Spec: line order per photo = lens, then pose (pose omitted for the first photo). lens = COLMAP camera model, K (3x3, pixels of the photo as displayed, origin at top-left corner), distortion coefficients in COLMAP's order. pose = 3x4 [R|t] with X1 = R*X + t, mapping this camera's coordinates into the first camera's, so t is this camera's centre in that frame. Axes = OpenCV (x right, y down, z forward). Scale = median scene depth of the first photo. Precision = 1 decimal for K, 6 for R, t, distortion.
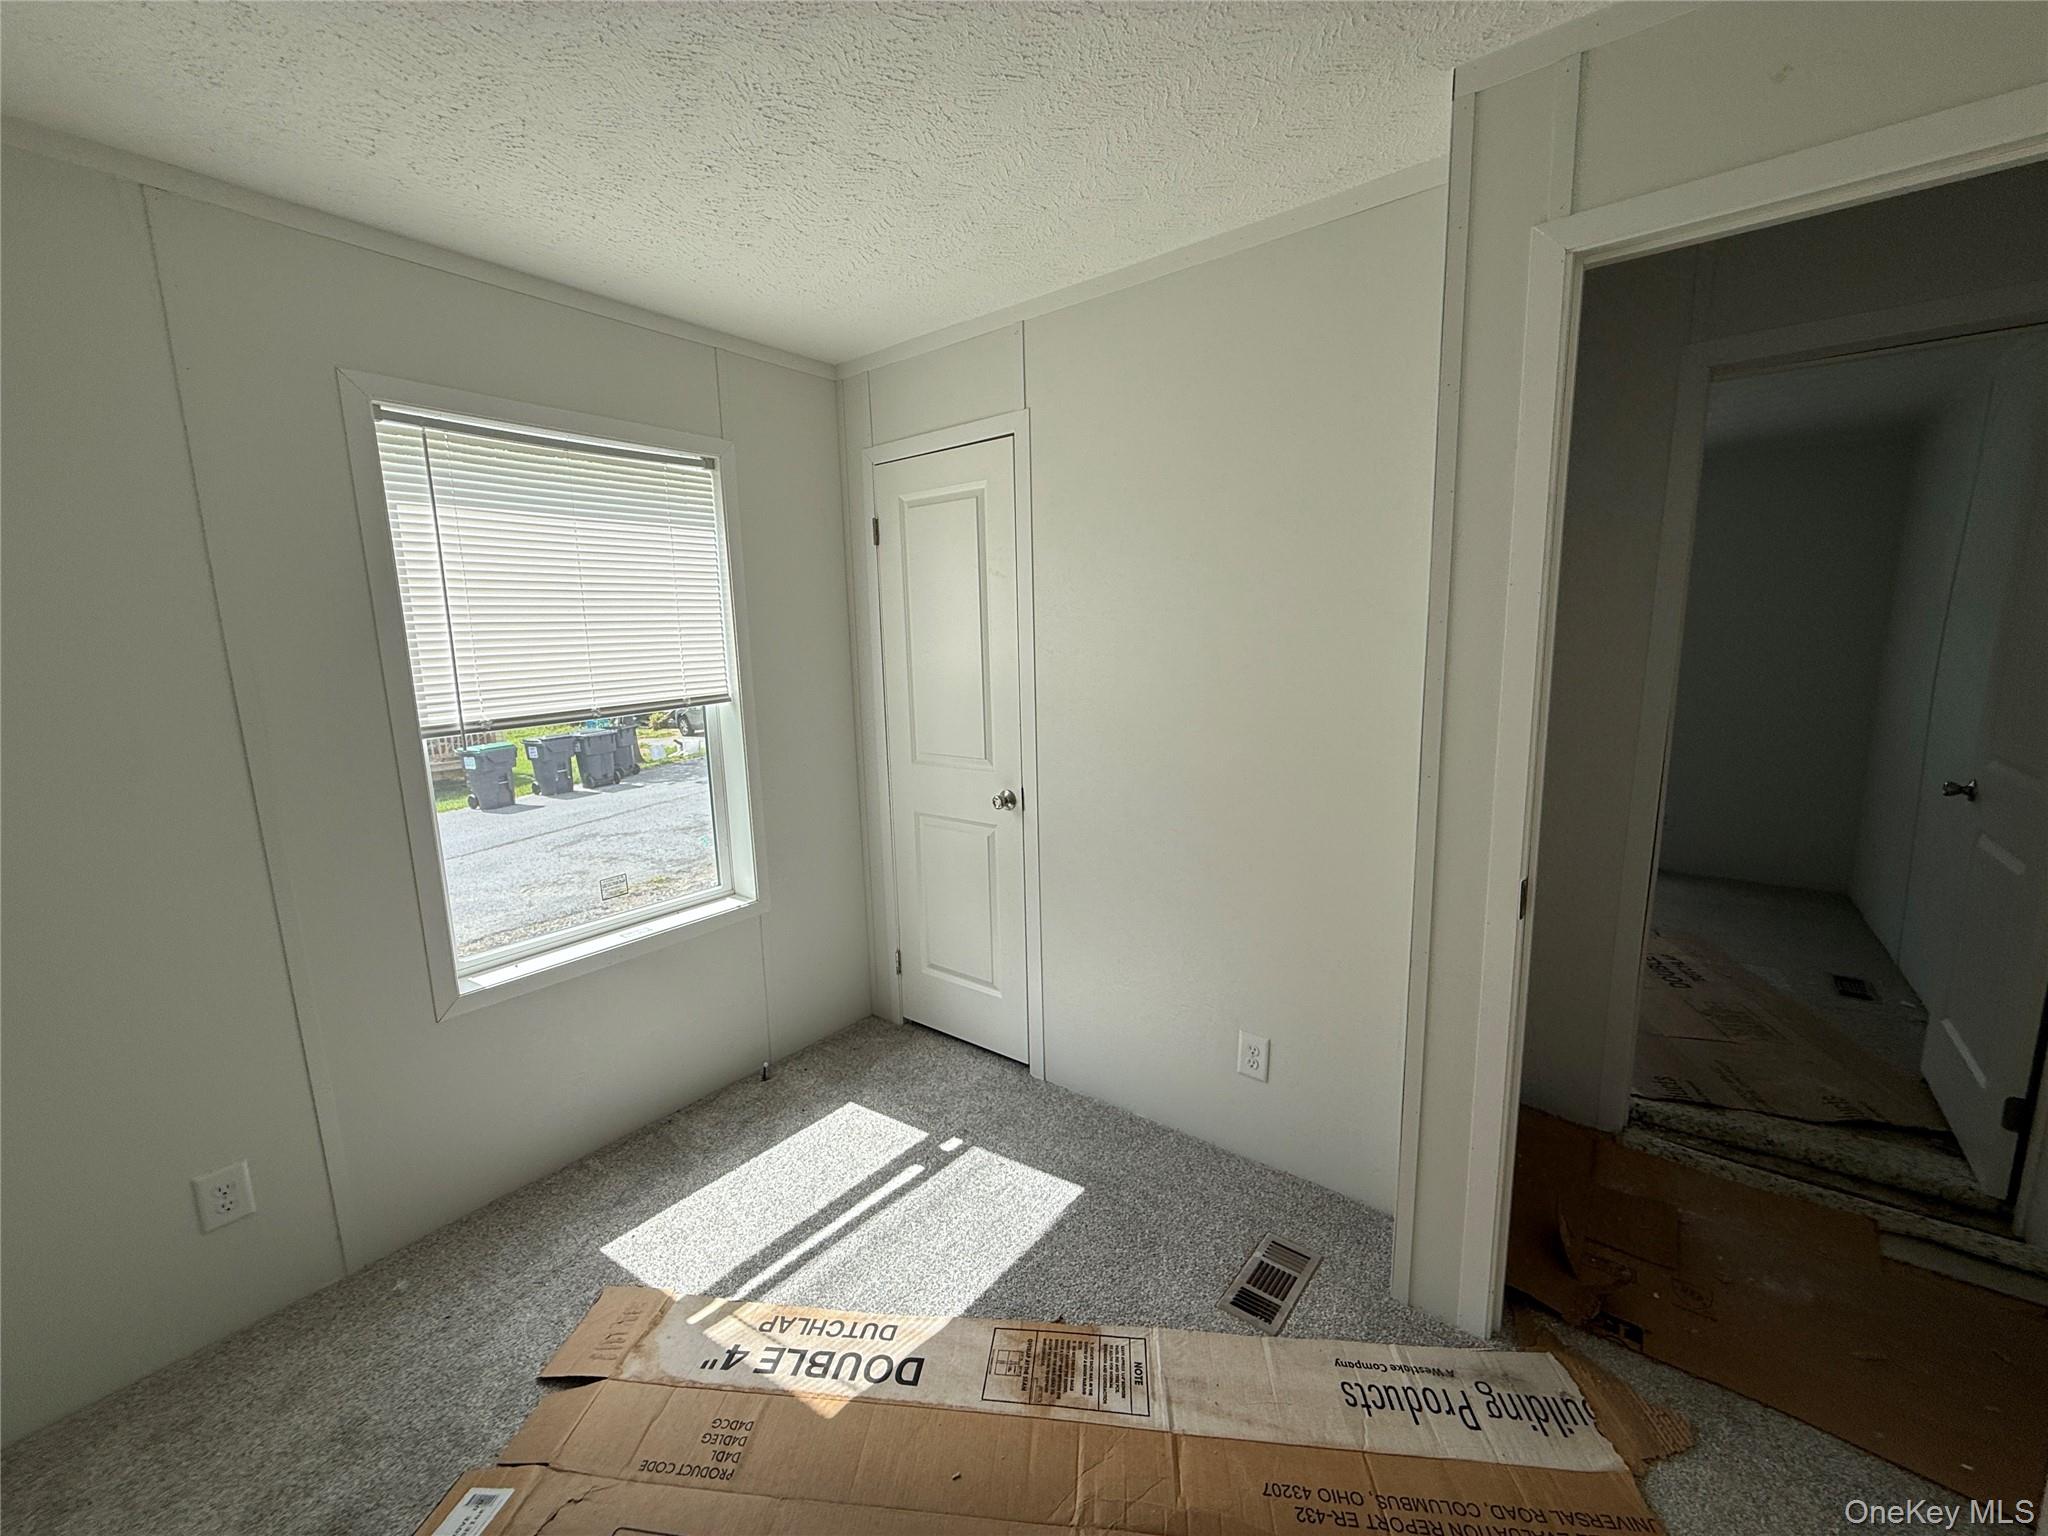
lens RADIAL K [[811.3, 0, 1024.0], [0, 811.3, 768.0], [0, 0, 1]] dist [0.000715, -0.000401]
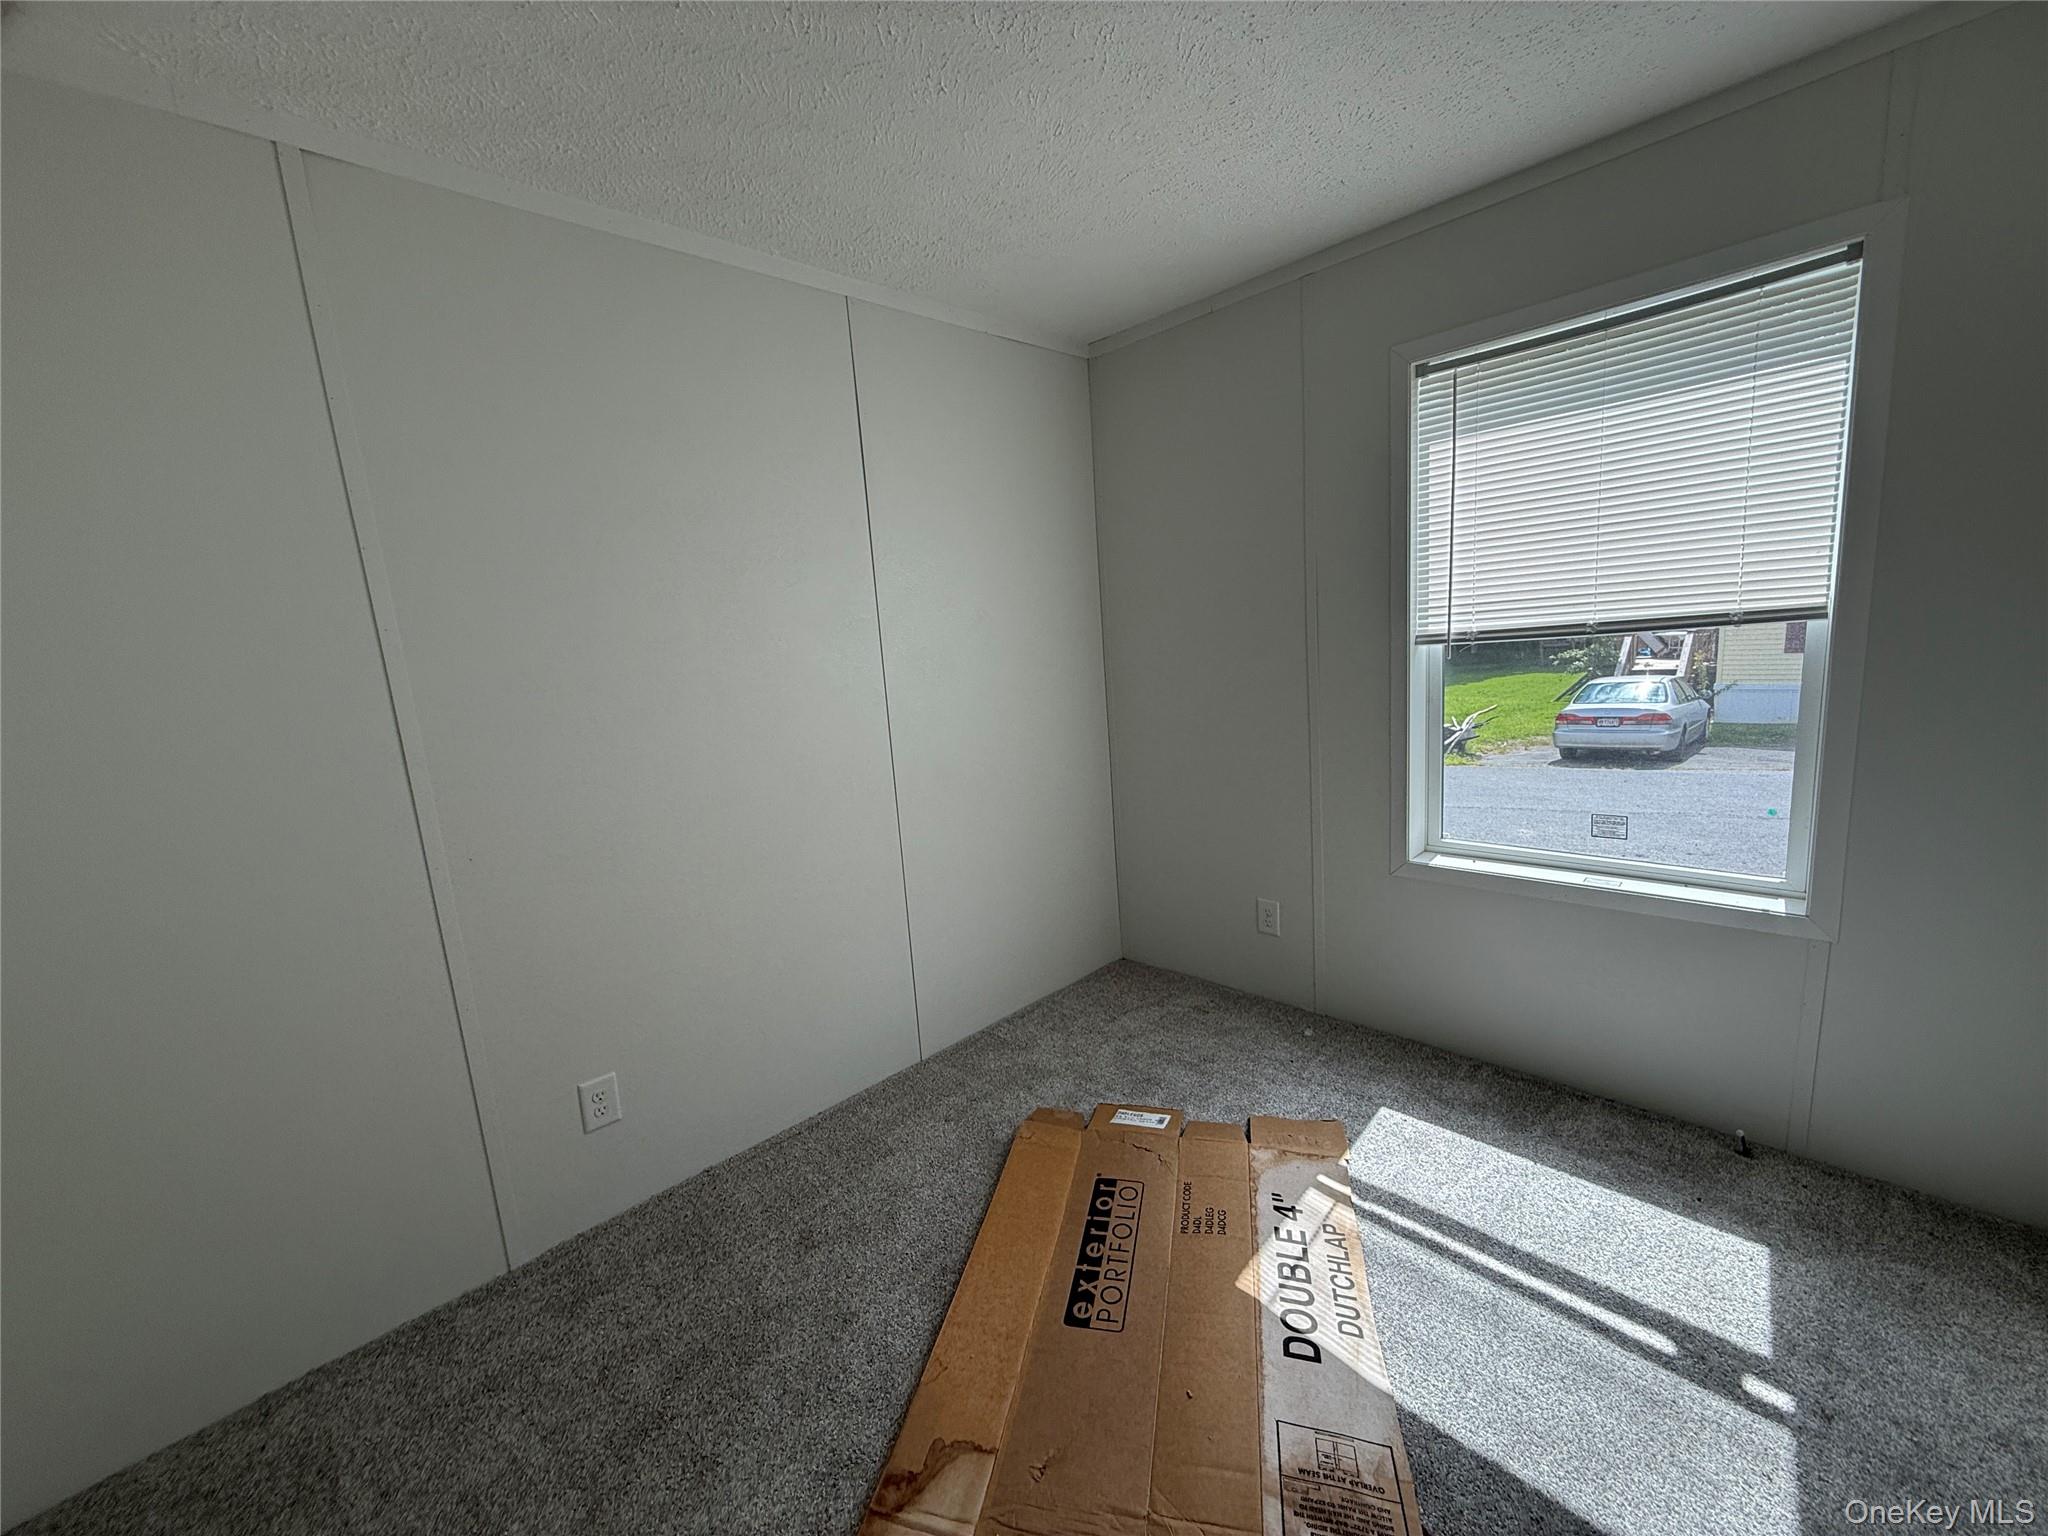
lens RADIAL K [[808.0, 0, 1014.2], [0, 808.0, 767.0], [0, 0, 1]] dist [0.001637, 0.000015]
pose [[-0.132106, 0.202478, -0.970335, 0.570364], [-0.080181, 0.973524, 0.214059, -0.072505], [0.987987, 0.106081, -0.112374, 0.596335]]
